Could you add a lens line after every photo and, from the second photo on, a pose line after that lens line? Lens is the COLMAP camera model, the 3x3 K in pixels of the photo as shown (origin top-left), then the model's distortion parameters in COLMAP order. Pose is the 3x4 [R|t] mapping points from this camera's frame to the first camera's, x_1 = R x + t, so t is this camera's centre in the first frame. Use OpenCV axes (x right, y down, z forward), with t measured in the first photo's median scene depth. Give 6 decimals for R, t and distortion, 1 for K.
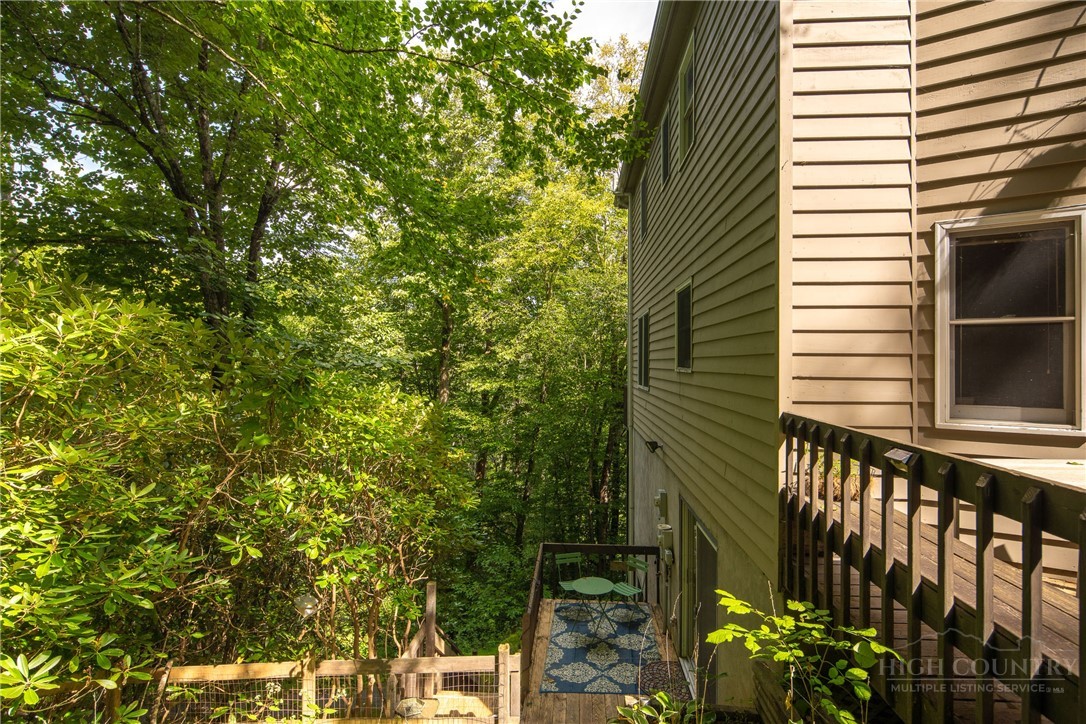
lens RADIAL K [[530.3, 0, 543.0], [0, 530.3, 362.0], [0, 0, 1]] dist [-0.003674, -0.000846]
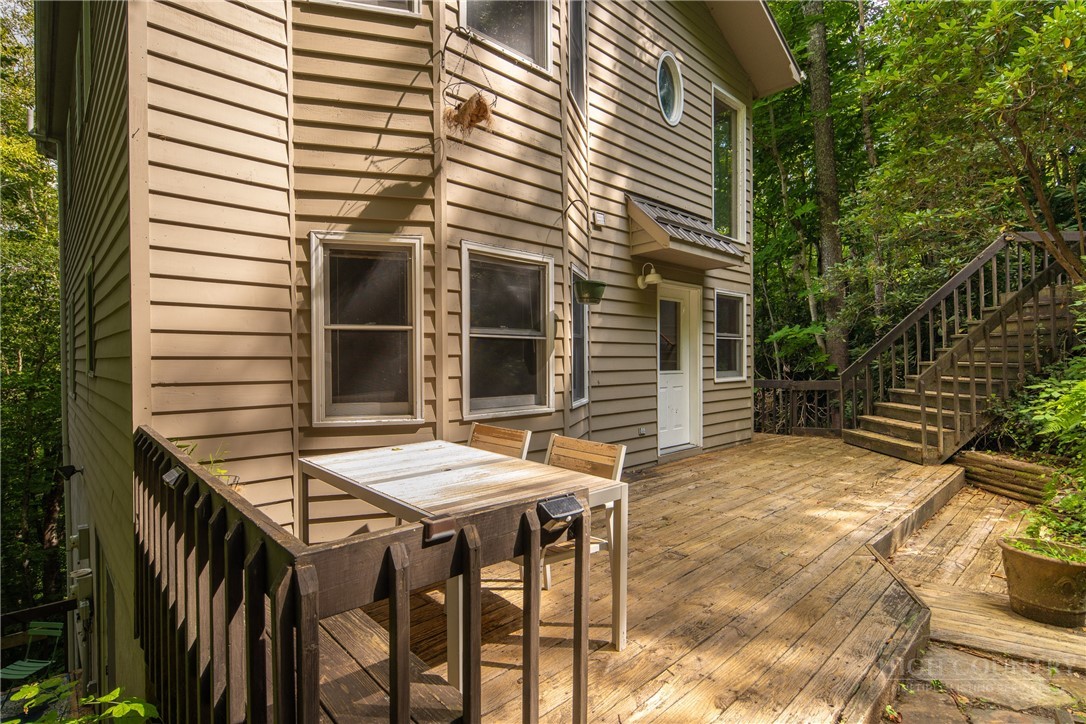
lens RADIAL K [[525.4, 0, 523.3], [0, 525.4, 364.2], [0, 0, 1]] dist [0.000360, -0.000194]
pose [[0.695577, -0.014491, 0.718305, 0.283061], [0.005580, 0.999875, 0.014768, -0.013227], [-0.718430, -0.006264, 0.695571, -0.026155]]
